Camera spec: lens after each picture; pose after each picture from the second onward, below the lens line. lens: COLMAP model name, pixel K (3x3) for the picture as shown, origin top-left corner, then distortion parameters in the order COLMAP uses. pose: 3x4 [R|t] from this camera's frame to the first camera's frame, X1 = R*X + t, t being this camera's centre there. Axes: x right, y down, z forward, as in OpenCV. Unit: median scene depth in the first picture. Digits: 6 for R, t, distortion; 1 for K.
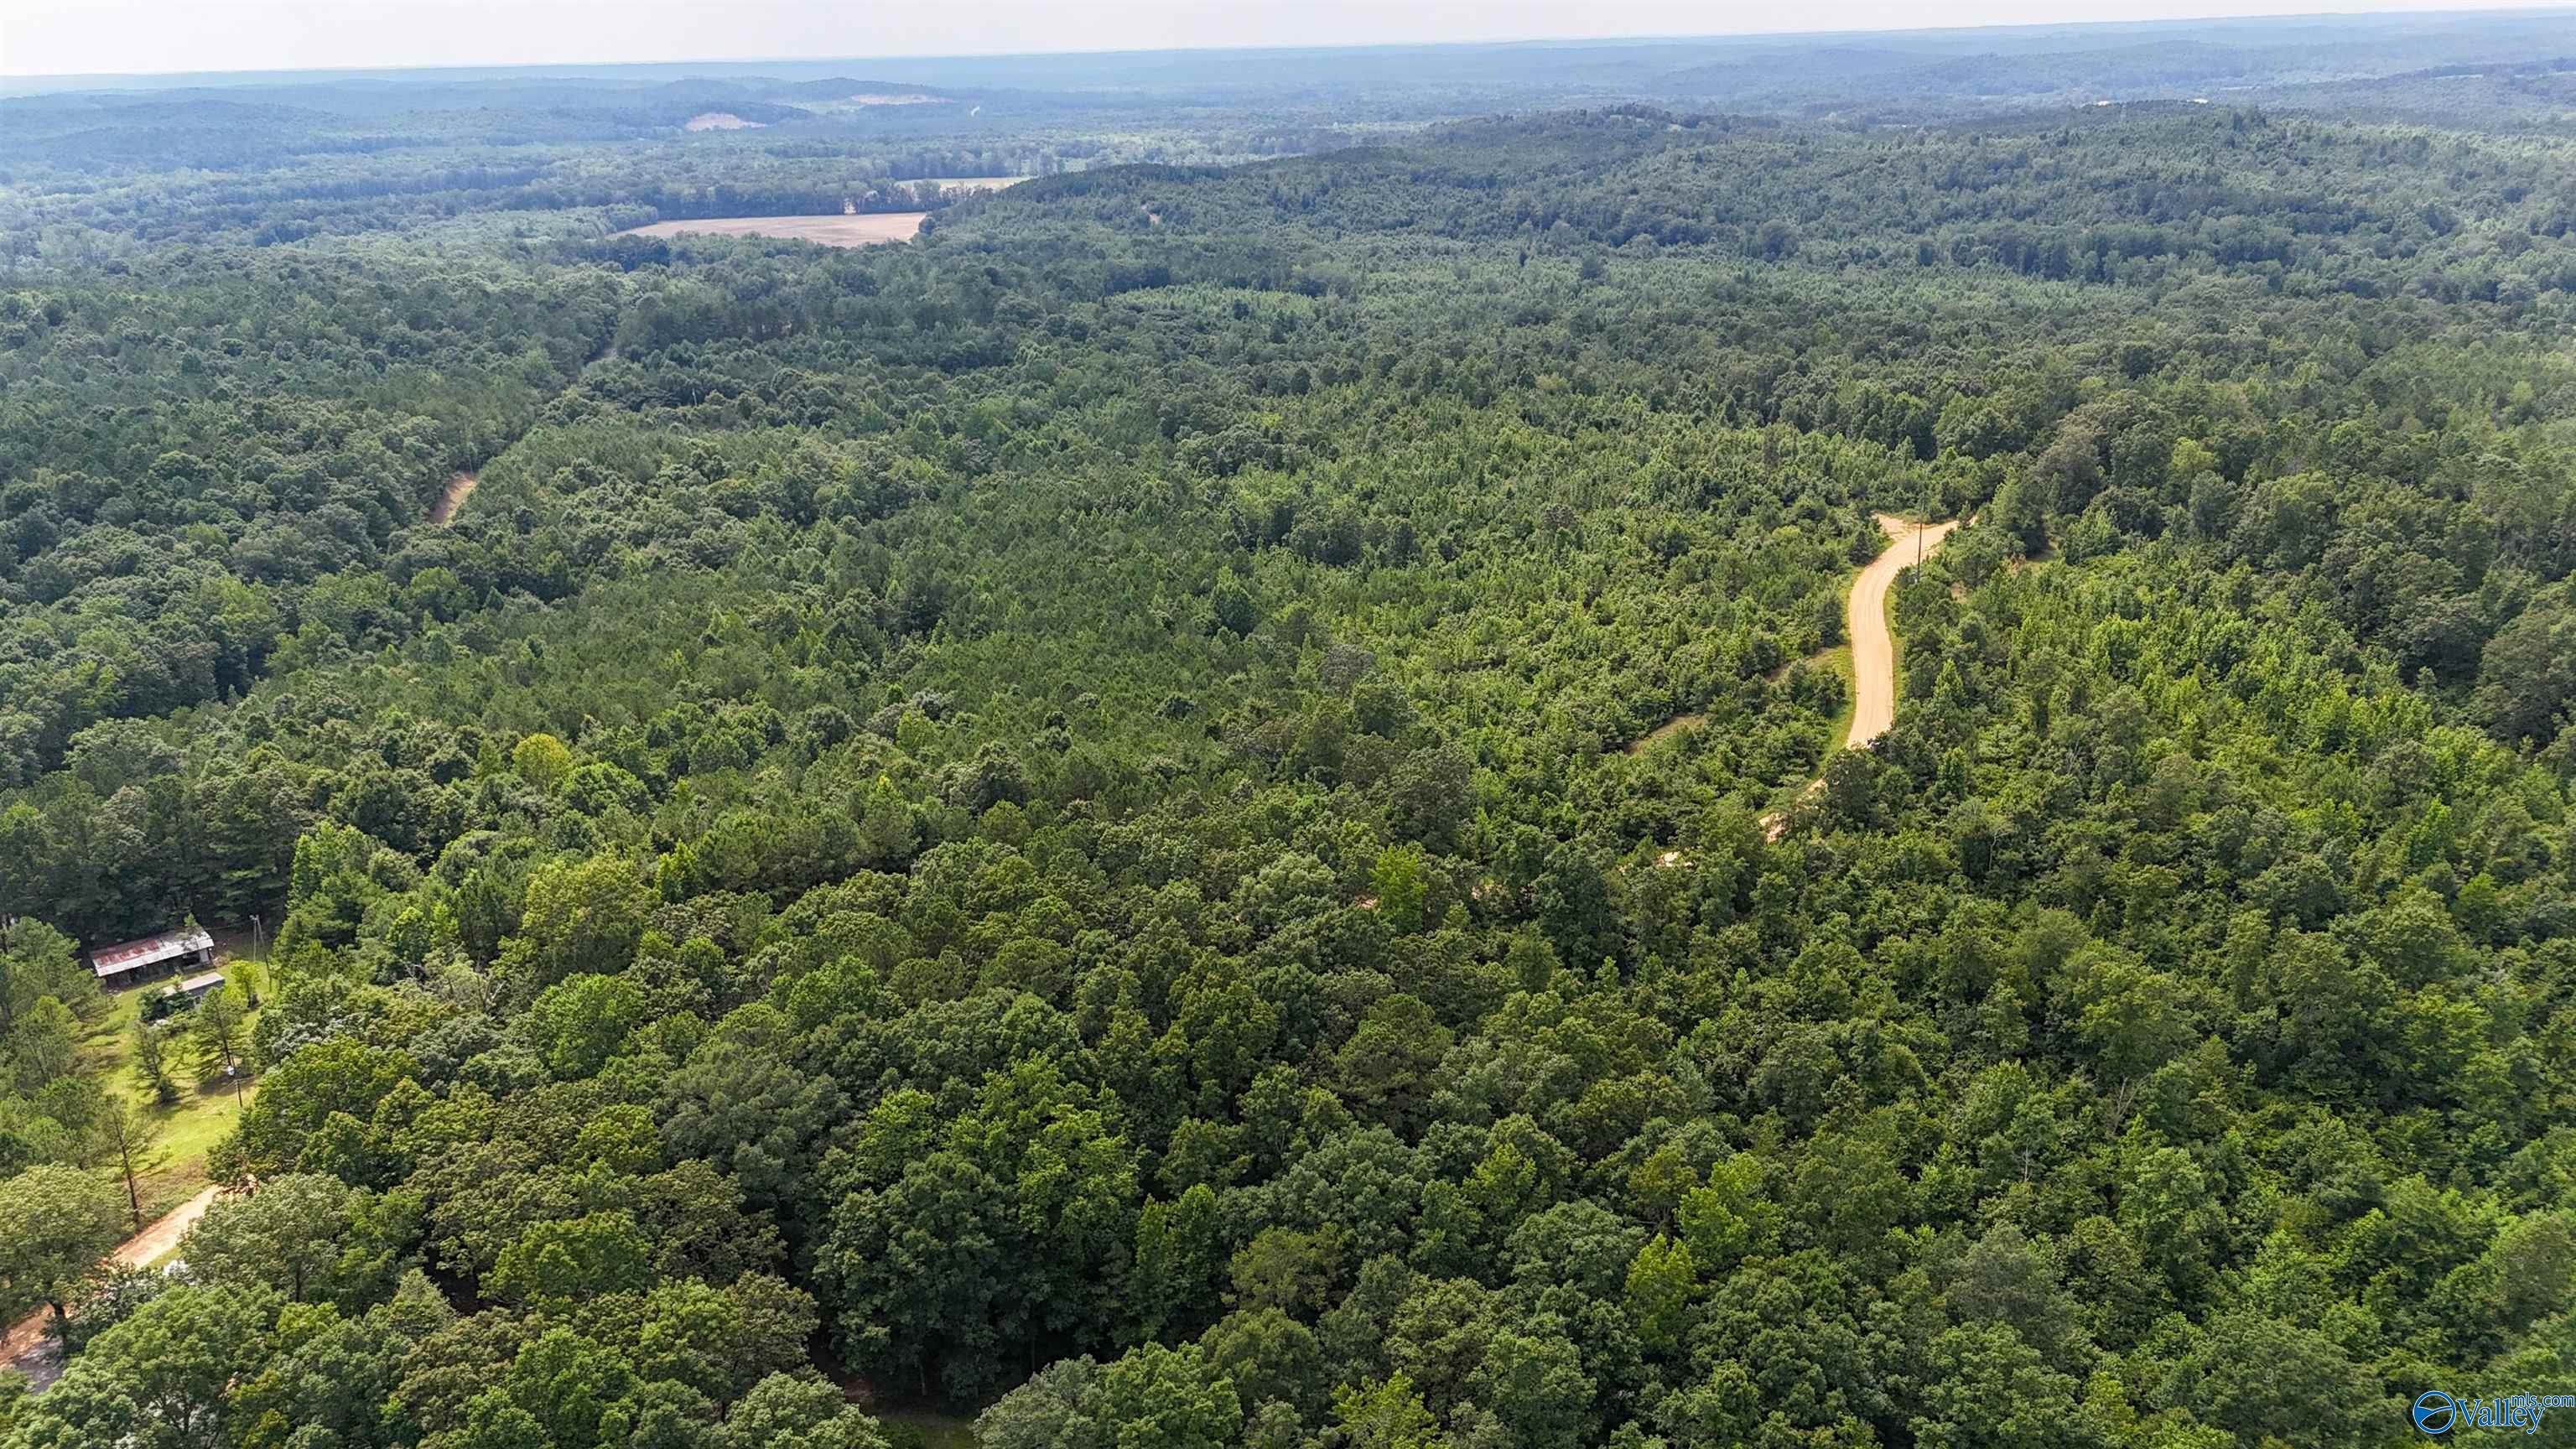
lens RADIAL K [[1908.3, 0, 1288.0], [0, 1908.3, 724.5], [0, 0, 1]] dist [0.075913, -0.059452]
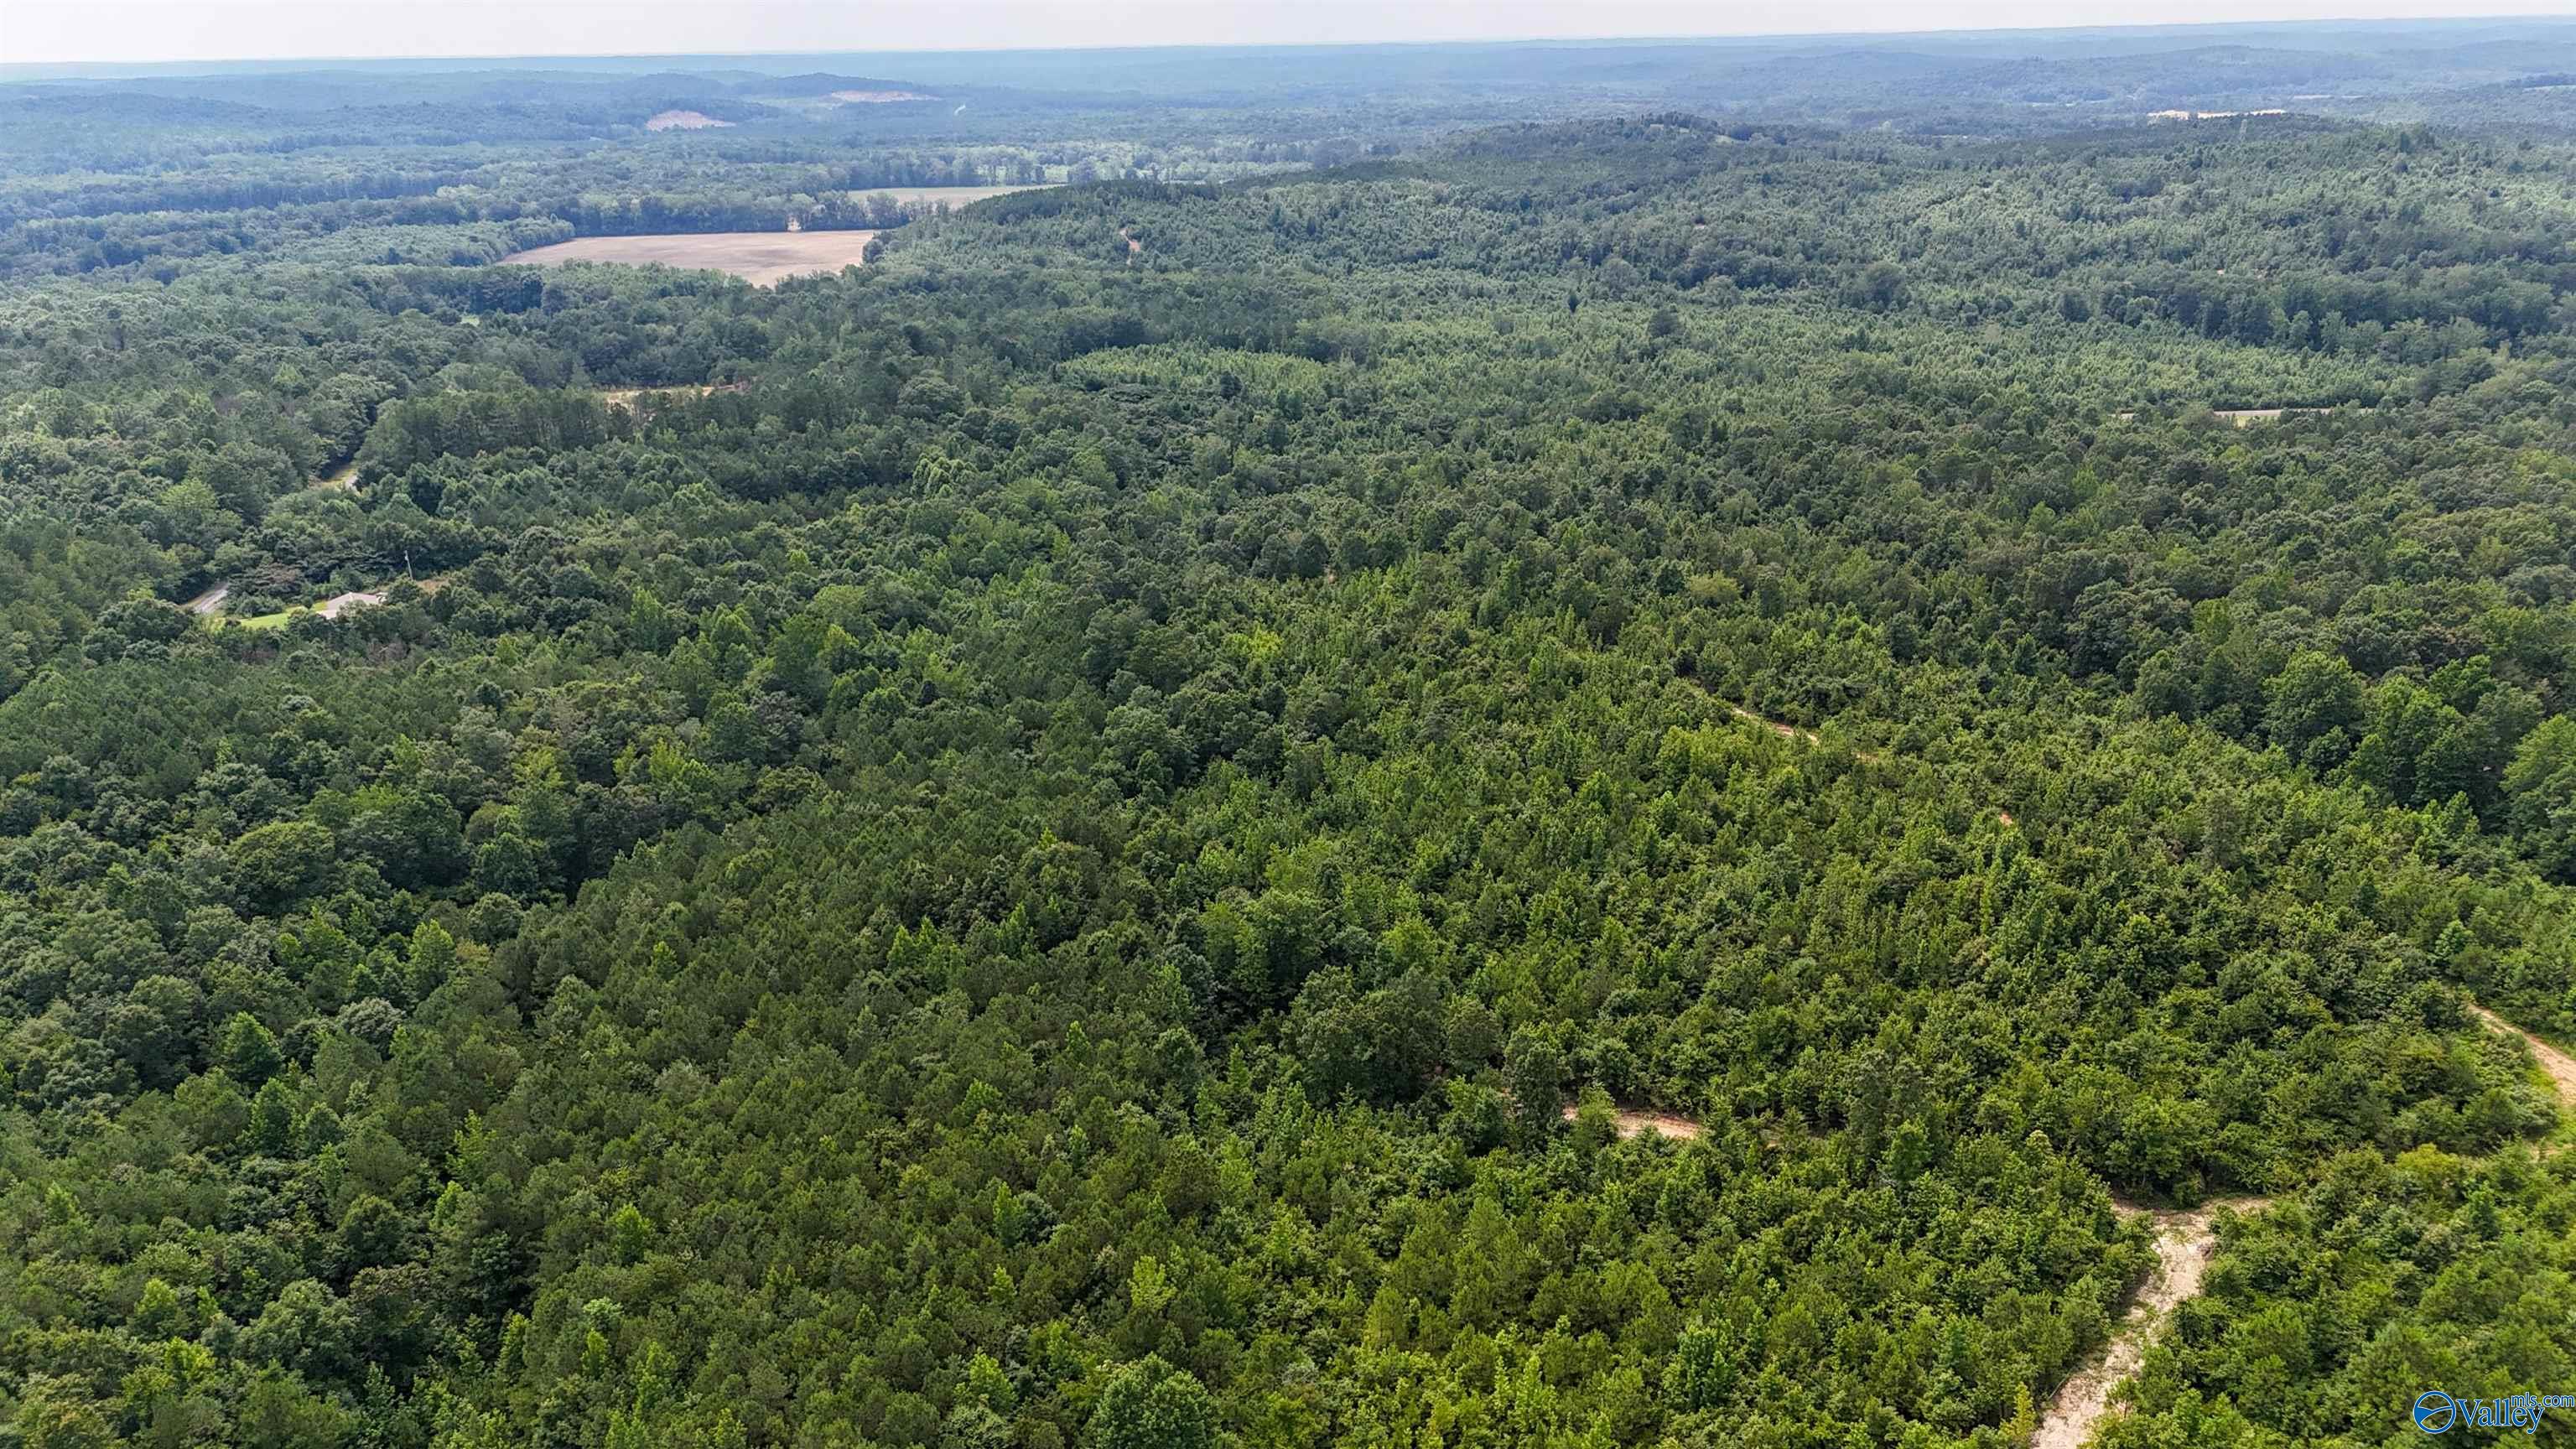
lens RADIAL K [[1908.3, 0, 1288.0], [0, 1908.3, 724.5], [0, 0, 1]] dist [0.075913, -0.059452]
pose [[0.999971, 0.007440, 0.001449, -0.000833], [-0.007442, 0.999971, 0.001322, -0.052071], [-0.001439, -0.001333, 0.999998, 0.144892]]
